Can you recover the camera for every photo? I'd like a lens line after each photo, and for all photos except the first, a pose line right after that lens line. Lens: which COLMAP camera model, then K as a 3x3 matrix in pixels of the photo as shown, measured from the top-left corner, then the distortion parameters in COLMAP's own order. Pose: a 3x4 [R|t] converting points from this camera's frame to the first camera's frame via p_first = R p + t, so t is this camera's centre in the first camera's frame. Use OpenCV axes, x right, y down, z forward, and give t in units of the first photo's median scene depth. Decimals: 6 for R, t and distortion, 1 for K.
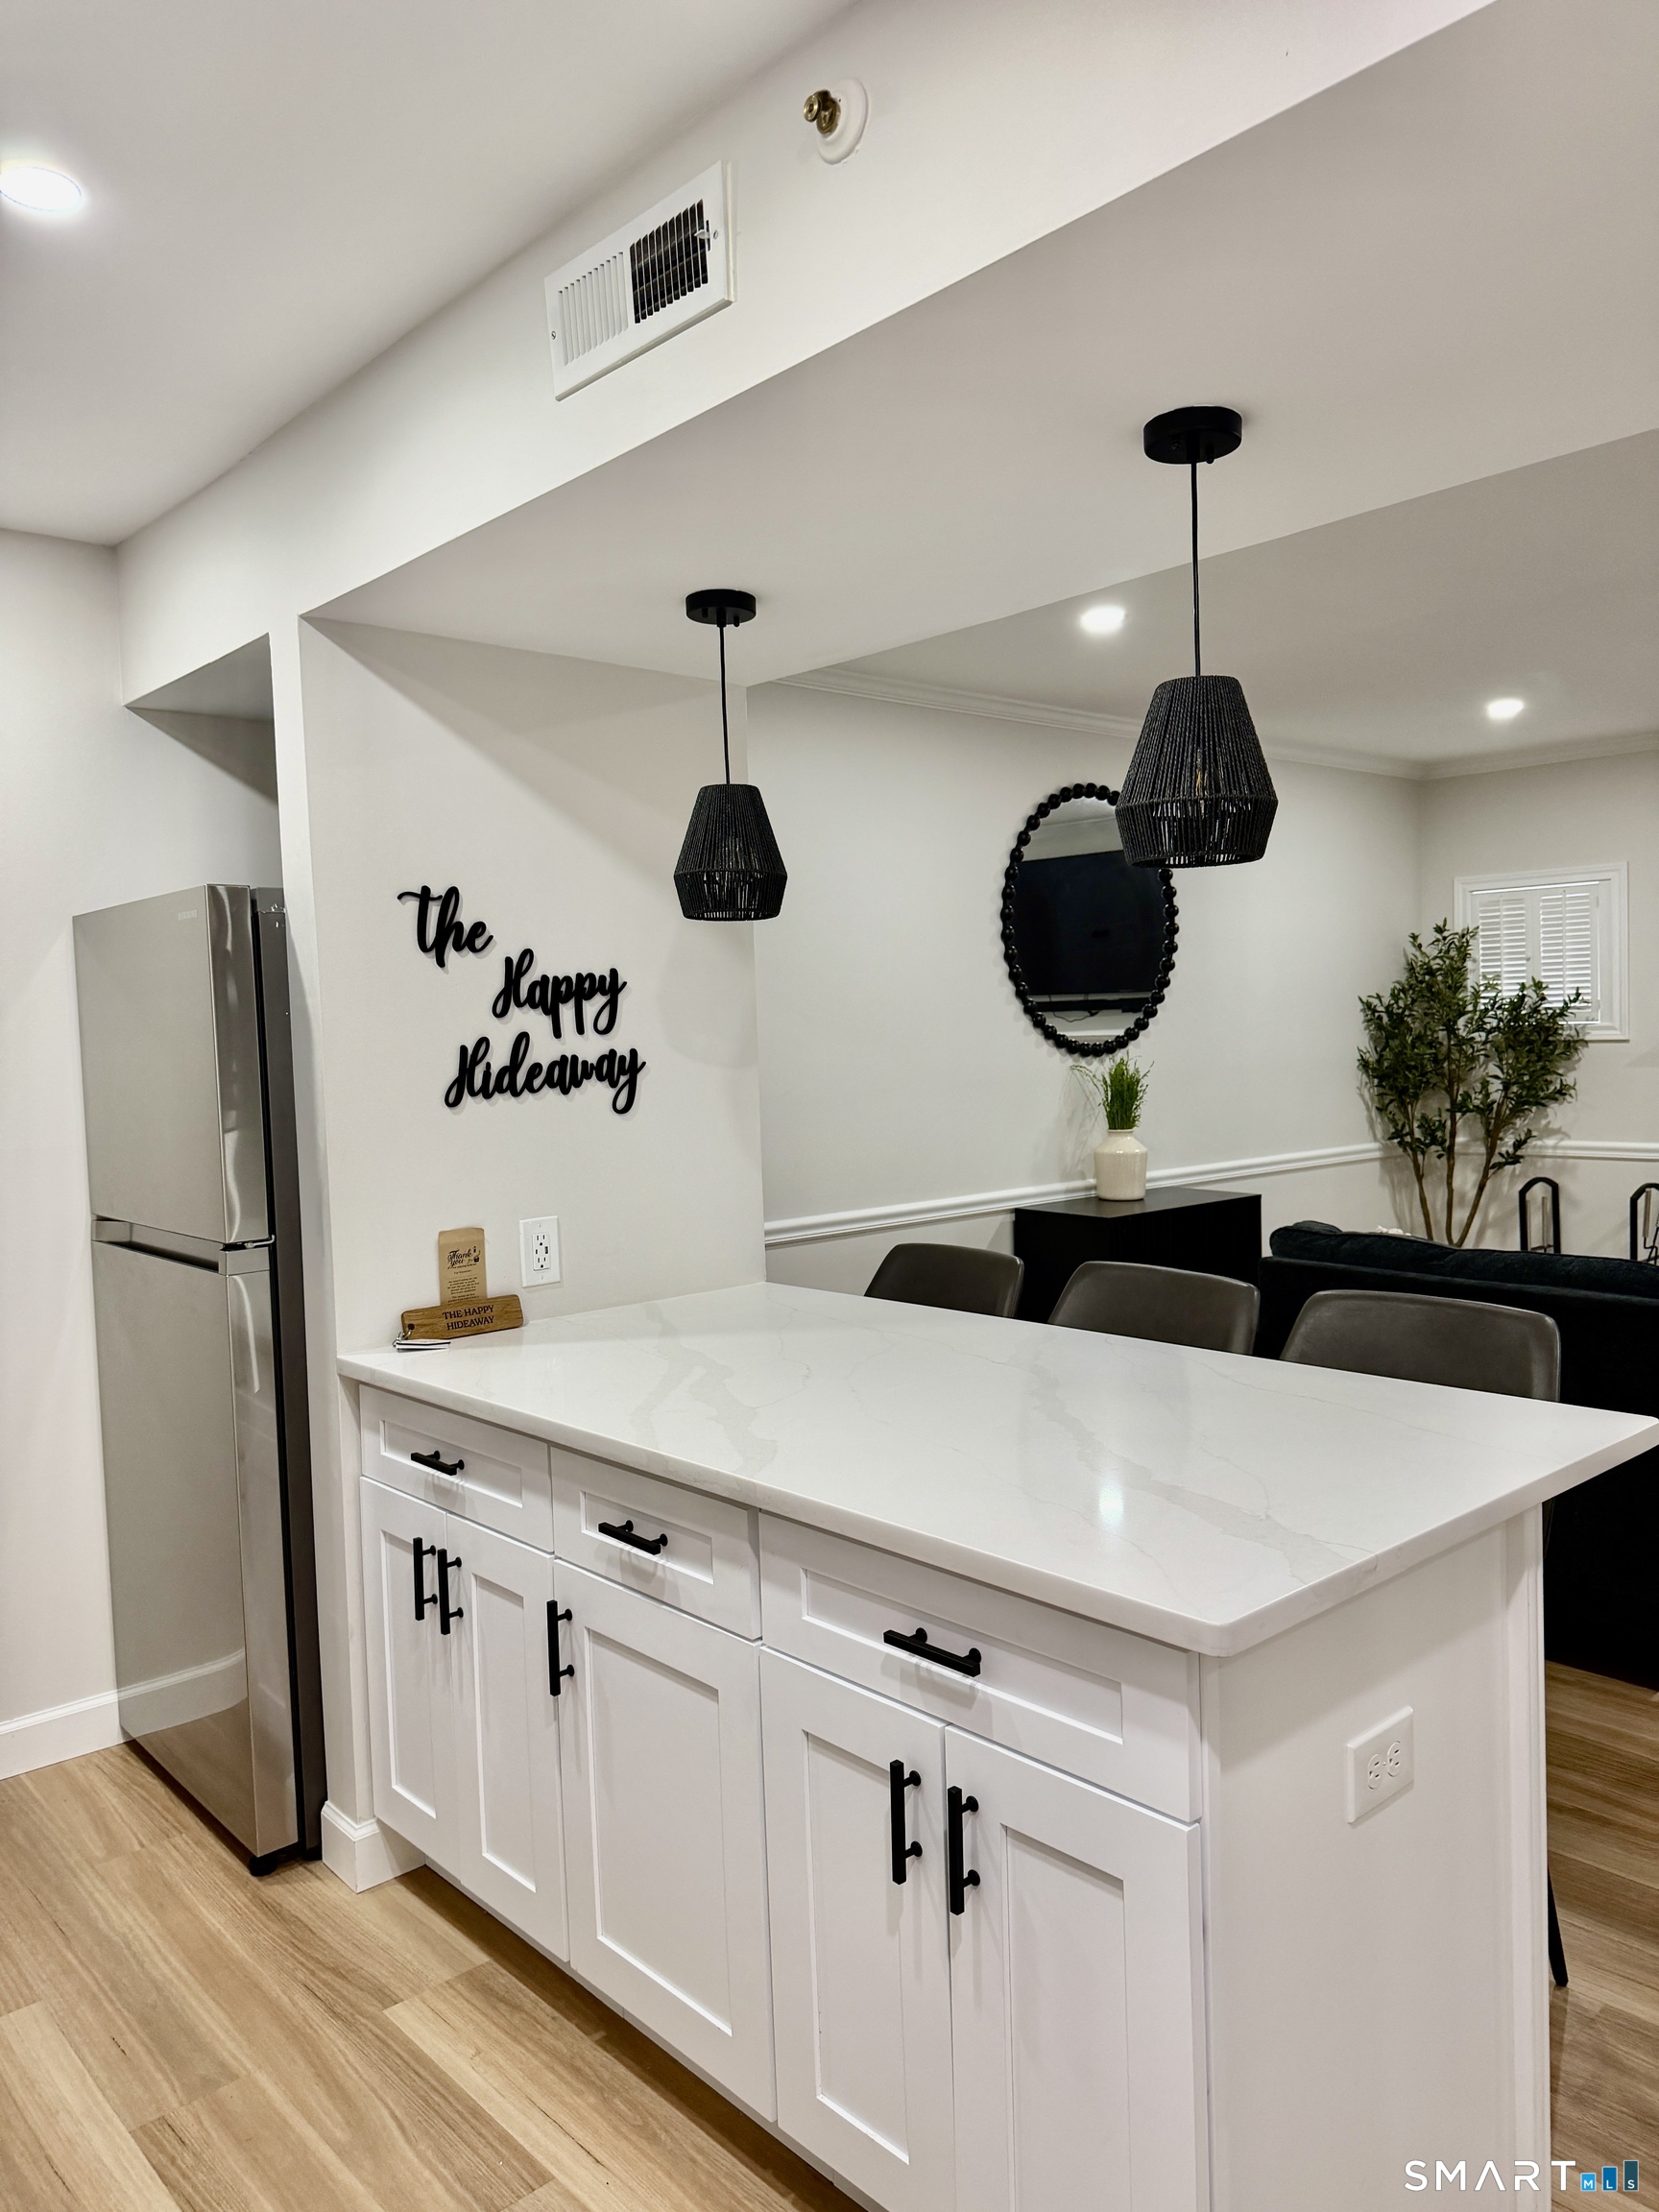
lens RADIAL K [[1543.1, 0, 848.8], [0, 1543.1, 1102.1], [0, 0, 1]] dist [0.069416, -0.085895]
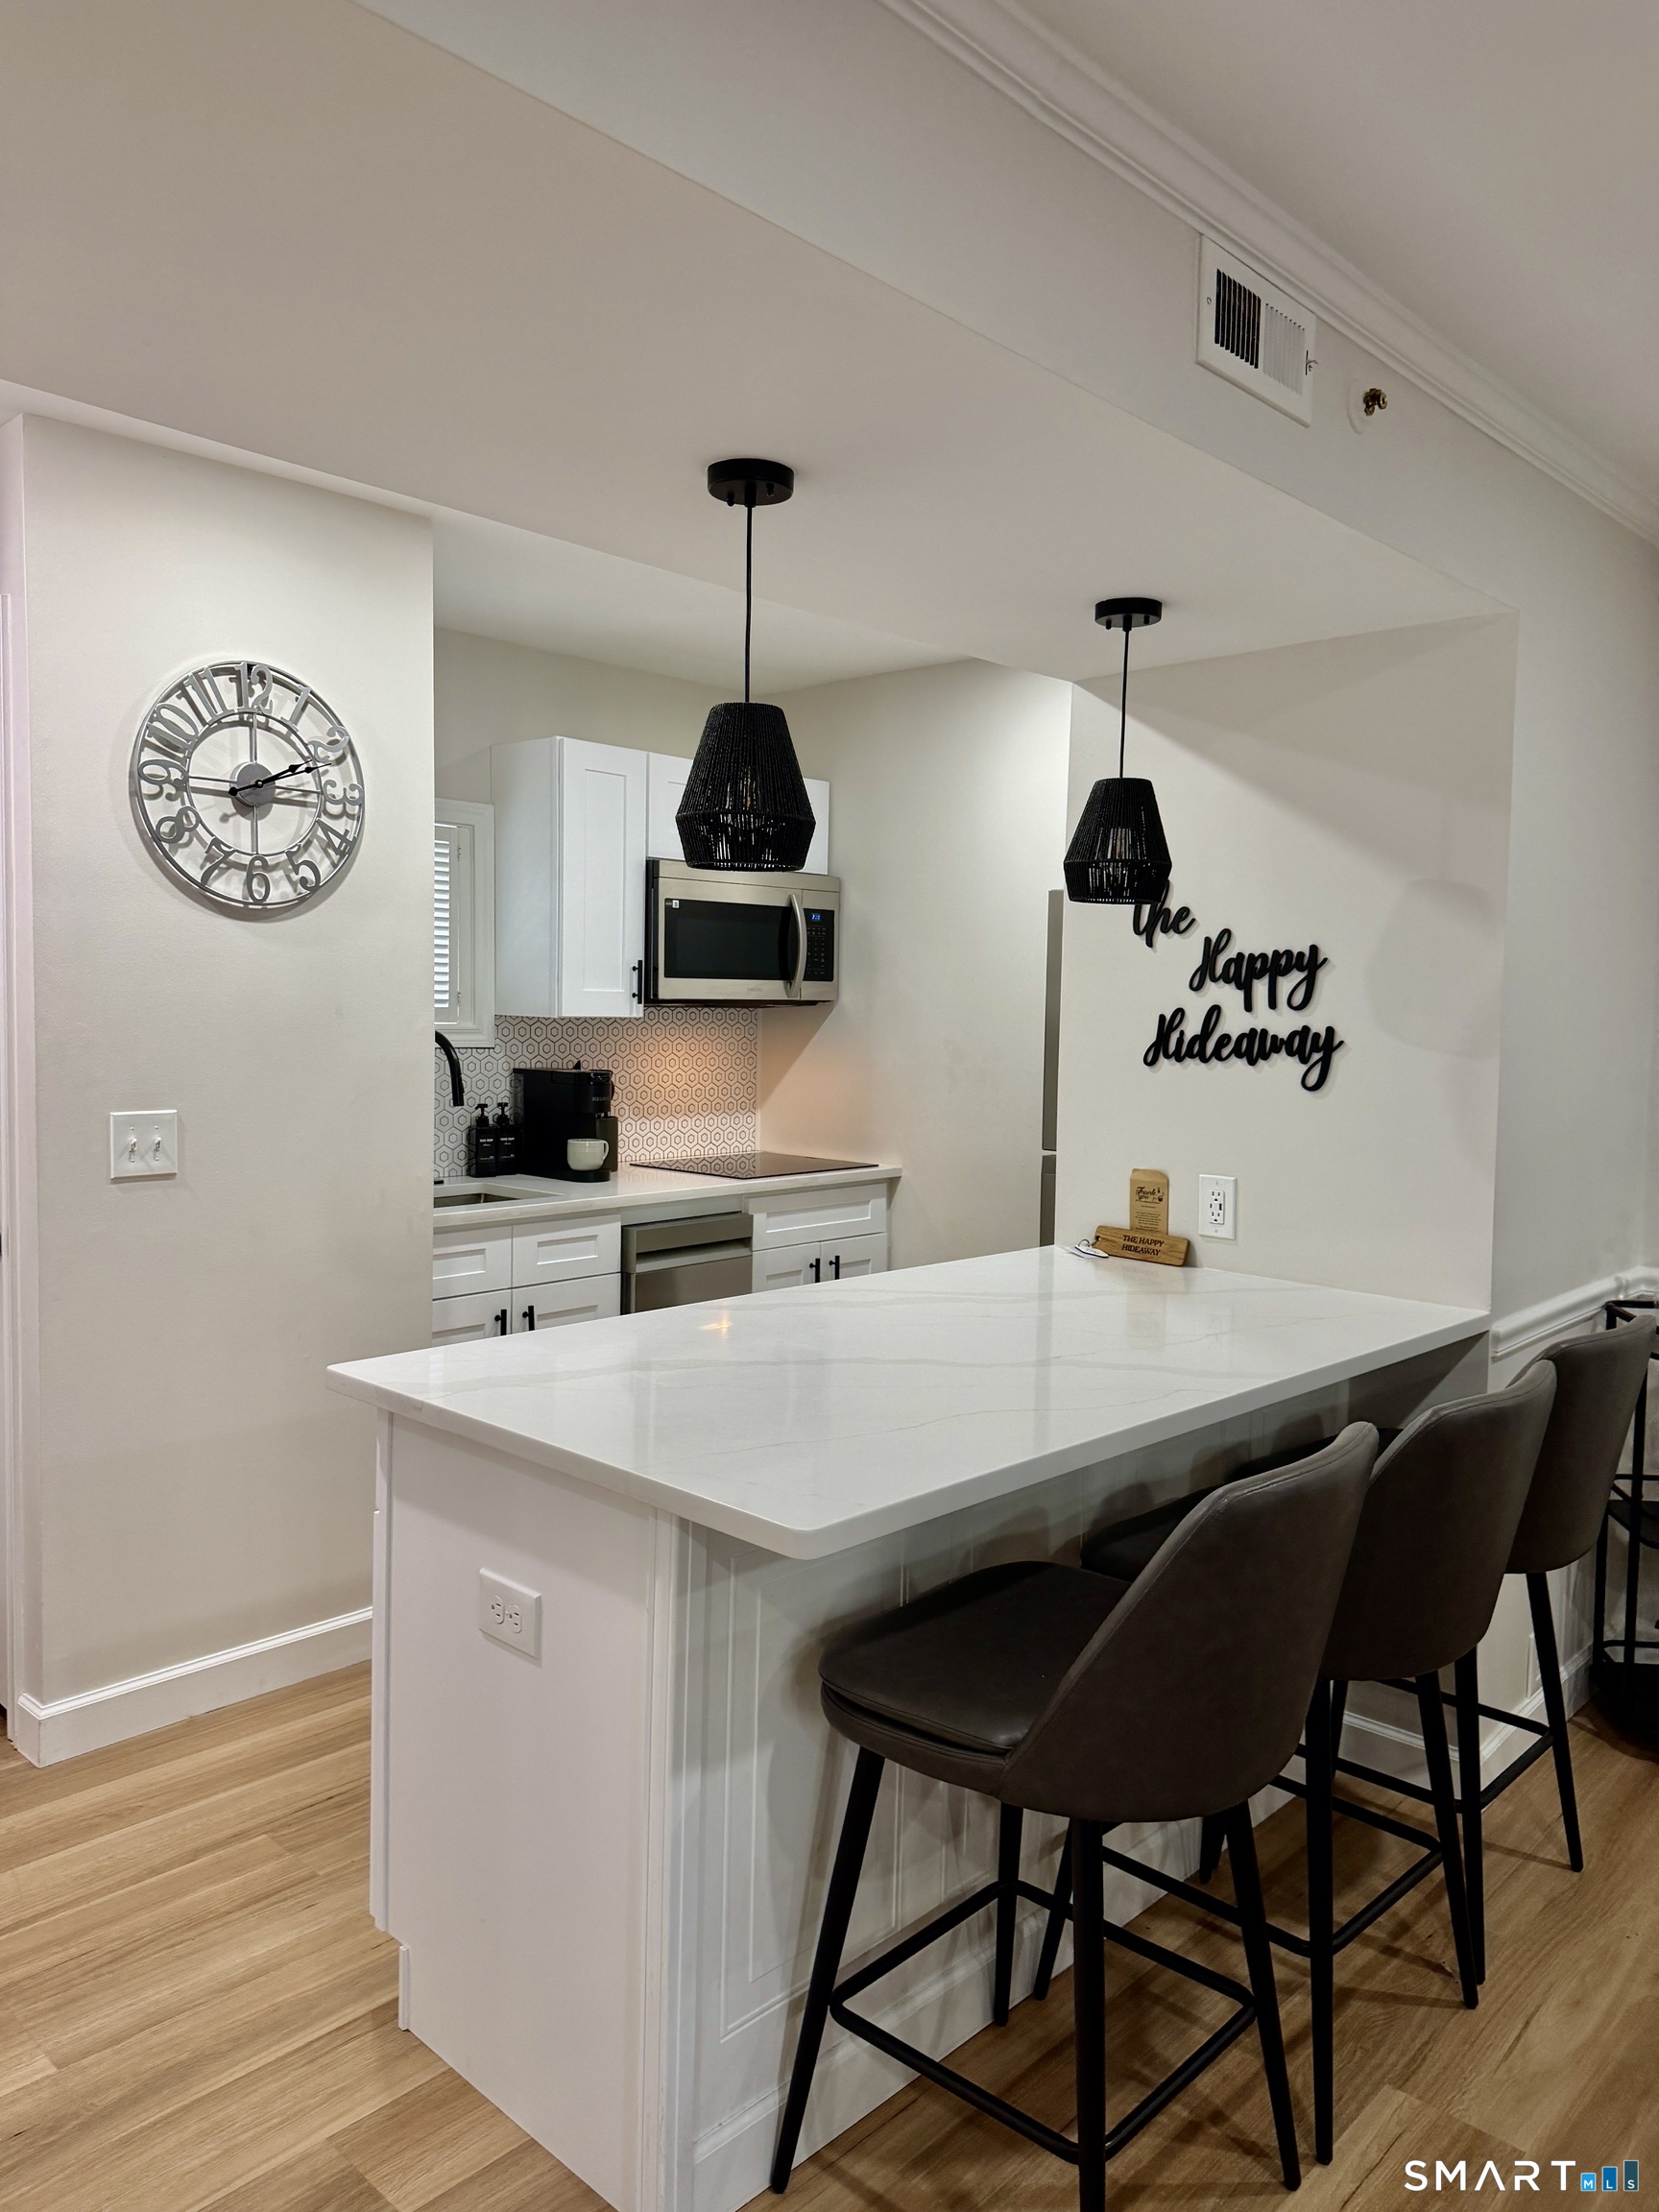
lens RADIAL K [[1543.1, 0, 825.2], [0, 1543.1, 1090.0], [0, 0, 1]] dist [0.069416, -0.085895]
pose [[0.044468, 0.095793, -0.994408, 0.875201], [-0.060670, 0.993814, 0.093022, -0.070557], [0.997167, 0.056195, 0.050005, 0.671967]]
